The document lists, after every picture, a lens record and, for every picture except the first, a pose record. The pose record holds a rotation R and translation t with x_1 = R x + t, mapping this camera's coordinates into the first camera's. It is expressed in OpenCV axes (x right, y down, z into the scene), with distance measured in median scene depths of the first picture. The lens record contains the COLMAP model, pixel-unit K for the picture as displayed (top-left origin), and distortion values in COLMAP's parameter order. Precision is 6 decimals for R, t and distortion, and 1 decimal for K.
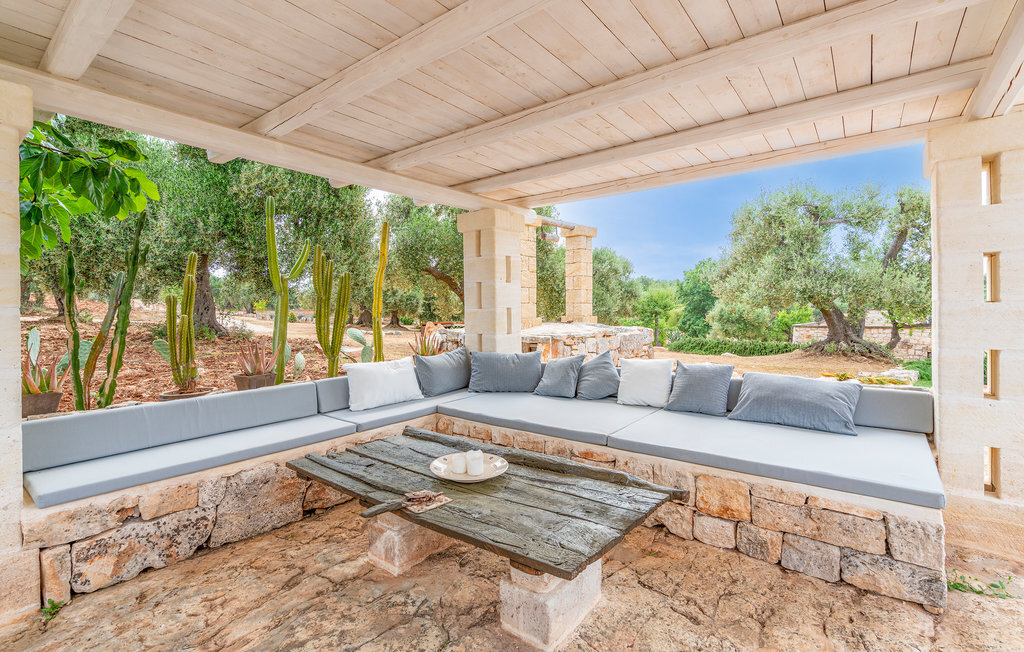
lens RADIAL K [[462.8, 0, 512.0], [0, 462.8, 326.0], [0, 0, 1]] dist [-0.000157, -0.000020]
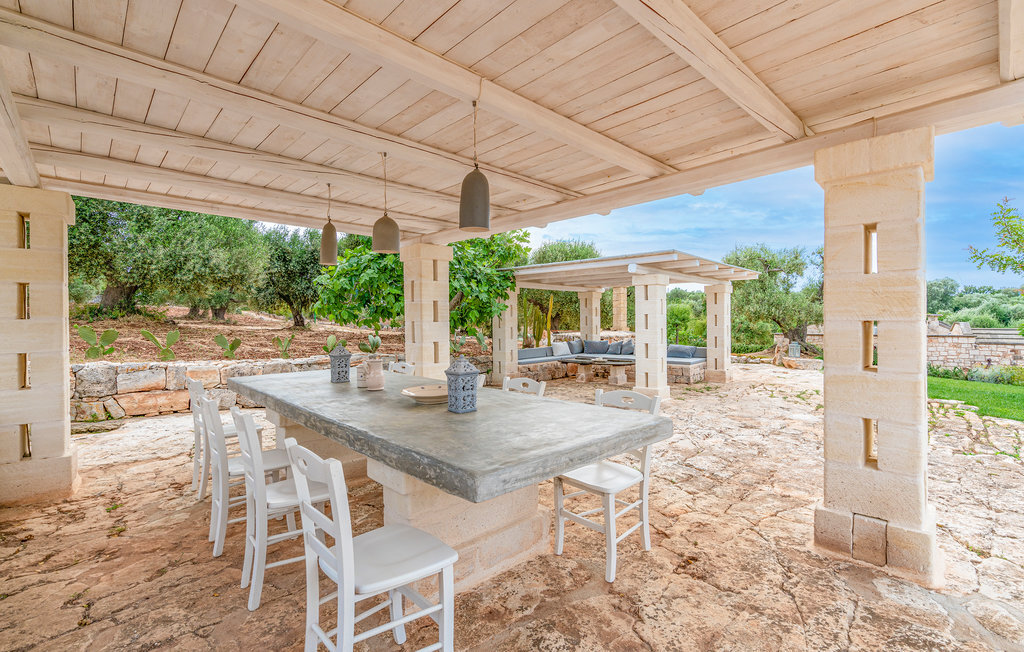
lens RADIAL K [[462.8, 0, 512.0], [0, 462.8, 326.0], [0, 0, 1]] dist [-0.000157, -0.000020]
pose [[0.997145, 0.003640, -0.075417, -0.316445], [-0.004972, 0.999835, -0.017475, 0.017405], [0.075340, 0.017800, 0.996999, -1.926317]]
